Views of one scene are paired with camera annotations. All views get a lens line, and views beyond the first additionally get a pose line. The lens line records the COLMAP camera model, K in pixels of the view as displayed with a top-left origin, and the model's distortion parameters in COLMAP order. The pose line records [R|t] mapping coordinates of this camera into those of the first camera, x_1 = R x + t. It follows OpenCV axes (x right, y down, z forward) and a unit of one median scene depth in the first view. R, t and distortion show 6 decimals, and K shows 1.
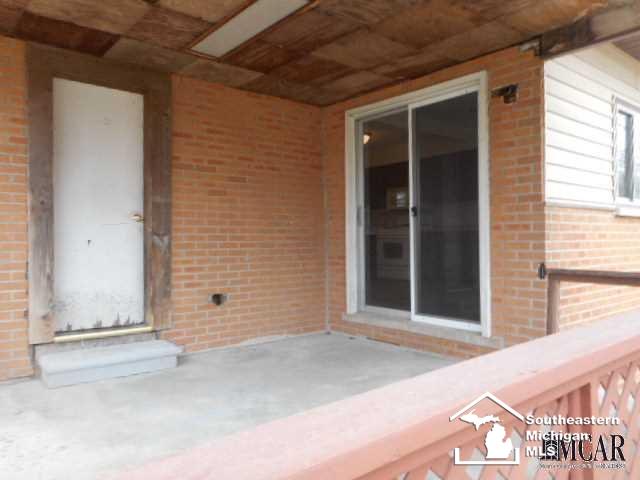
lens RADIAL K [[476.7, 0, 320.0], [0, 476.7, 240.0], [0, 0, 1]] dist [0.002315, 0.000212]
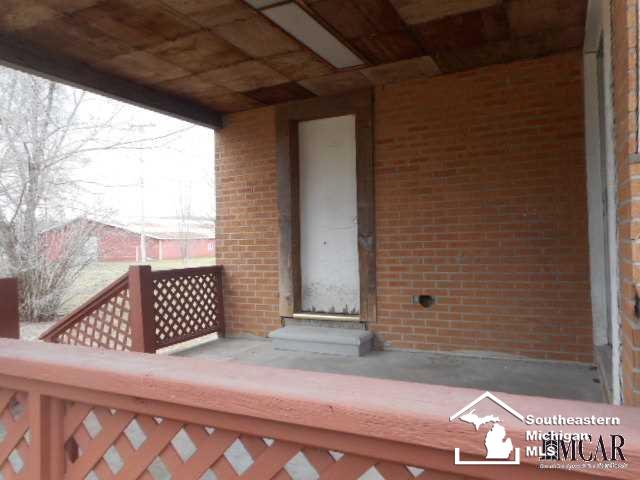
lens RADIAL K [[476.7, 0, 320.0], [0, 476.7, 240.0], [0, 0, 1]] dist [0.002315, 0.000212]
pose [[0.411837, -0.014241, -0.911146, 0.620954], [0.024438, 0.999691, -0.004579, 0.000236], [0.910930, -0.020381, 0.412058, 0.437131]]
